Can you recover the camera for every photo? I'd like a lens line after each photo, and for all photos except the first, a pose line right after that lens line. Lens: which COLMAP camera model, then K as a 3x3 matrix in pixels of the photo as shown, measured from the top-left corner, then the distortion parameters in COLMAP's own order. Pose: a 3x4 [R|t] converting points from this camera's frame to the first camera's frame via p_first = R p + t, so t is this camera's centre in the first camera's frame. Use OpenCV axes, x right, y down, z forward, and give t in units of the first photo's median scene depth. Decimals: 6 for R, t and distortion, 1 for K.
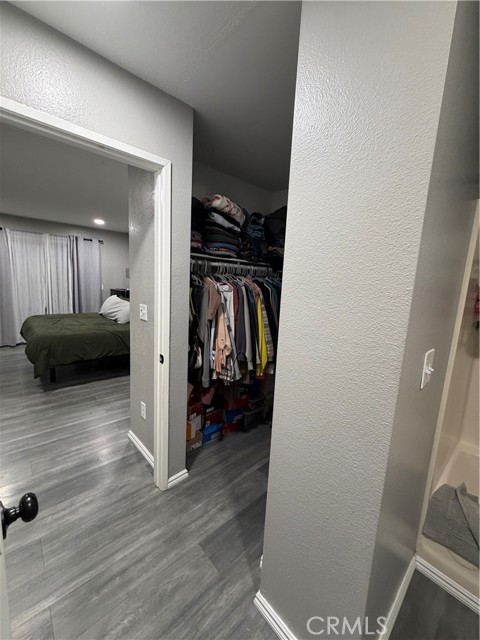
lens RADIAL K [[254.0, 0, 236.7], [0, 254.0, 319.2], [0, 0, 1]] dist [-0.001726, -0.000132]
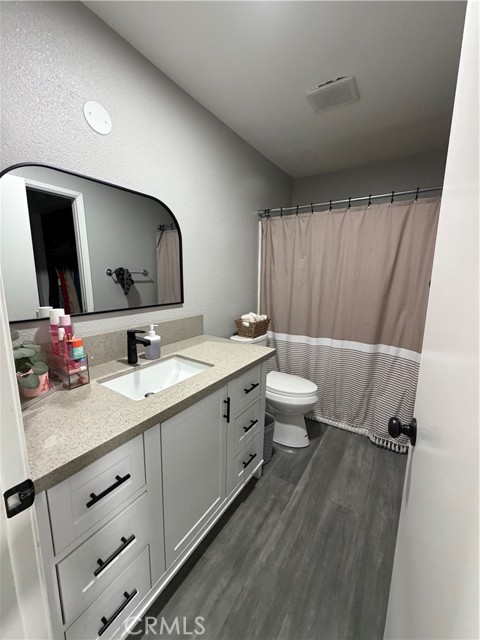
lens RADIAL K [[254.0, 0, 239.1], [0, 254.0, 318.5], [0, 0, 1]] dist [-0.001726, -0.000132]
pose [[-0.965977, -0.015860, -0.258141, -0.009901], [-0.092213, 0.953640, 0.286475, -0.173069], [0.241631, 0.300532, -0.922657, 1.618118]]
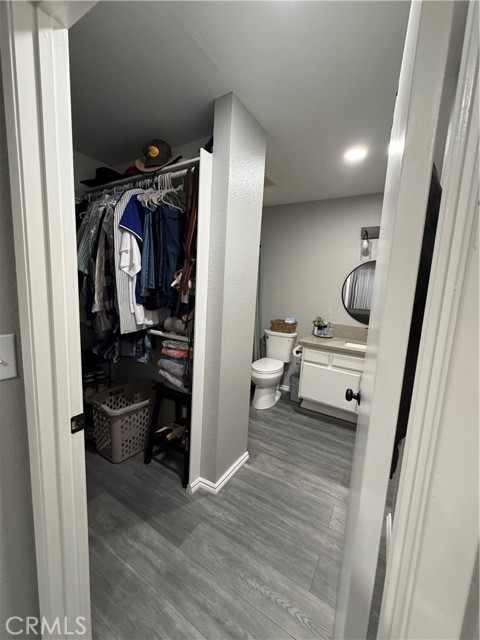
lens RADIAL K [[254.0, 0, 238.6], [0, 254.0, 320.0], [0, 0, 1]] dist [-0.001726, -0.000132]
pose [[-0.277066, -0.194370, 0.940986, -0.980789], [0.067923, 0.972914, 0.220964, -0.165445], [-0.958447, 0.125136, -0.256359, 0.940077]]
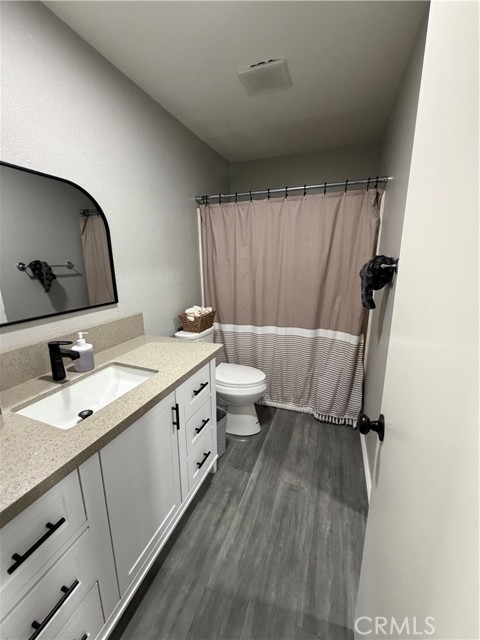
lens RADIAL K [[254.0, 0, 238.8], [0, 254.0, 318.0], [0, 0, 1]] dist [-0.001726, -0.000132]
pose [[-0.889735, 0.065643, -0.451733, -0.030616], [-0.094496, 0.941683, 0.322960, -0.209154], [0.446590, 0.330035, -0.831645, 1.566698]]
